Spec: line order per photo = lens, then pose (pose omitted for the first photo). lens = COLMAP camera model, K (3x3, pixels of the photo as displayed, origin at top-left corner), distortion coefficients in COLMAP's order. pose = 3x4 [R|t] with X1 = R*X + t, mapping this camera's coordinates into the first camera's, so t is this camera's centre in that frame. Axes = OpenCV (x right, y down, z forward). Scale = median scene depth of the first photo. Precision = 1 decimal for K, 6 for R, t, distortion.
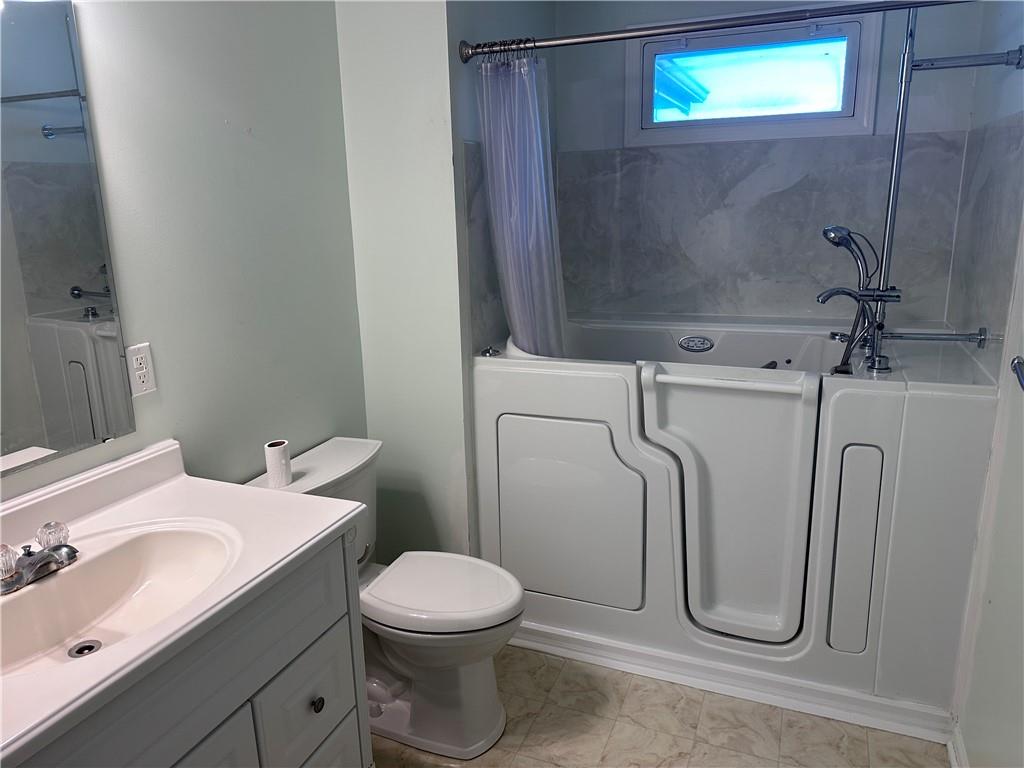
lens RADIAL K [[715.3, 0, 512.9], [0, 715.3, 389.4], [0, 0, 1]] dist [0.158723, -0.295494]
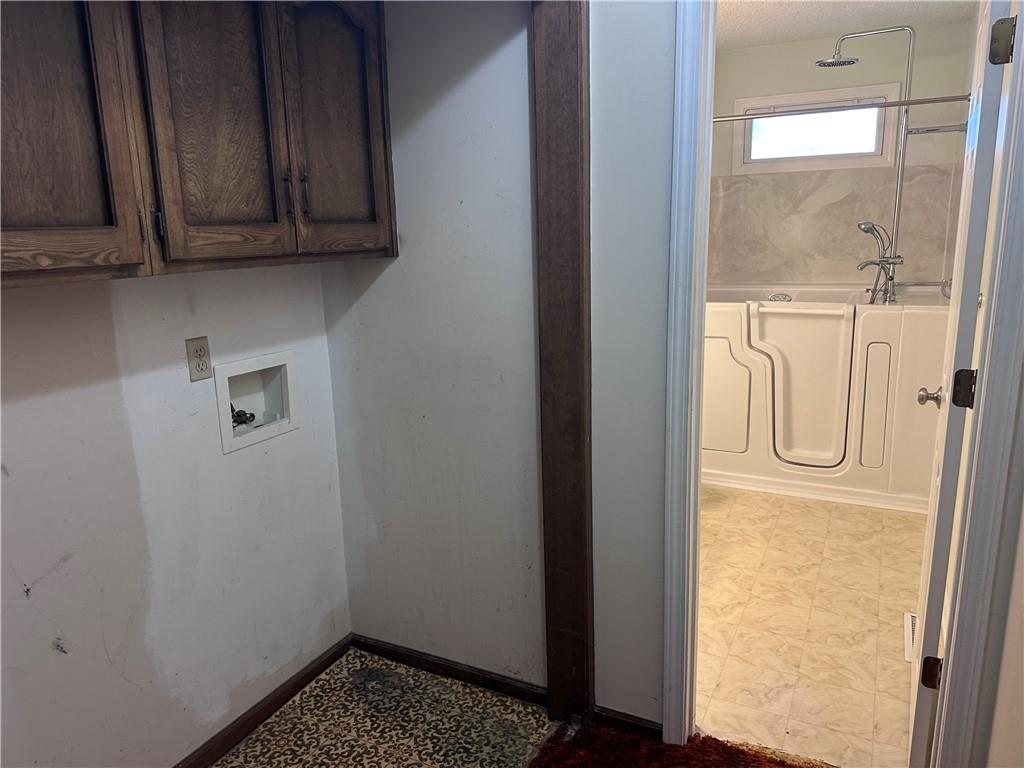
lens RADIAL K [[719.0, 0, 512.0], [0, 719.0, 384.0], [0, 0, 1]] dist [0.092833, -0.146030]
pose [[0.996442, 0.011360, -0.083509, -0.230523], [-0.013681, 0.999534, -0.027277, 0.207437], [0.083160, 0.028323, 0.996134, -0.736557]]
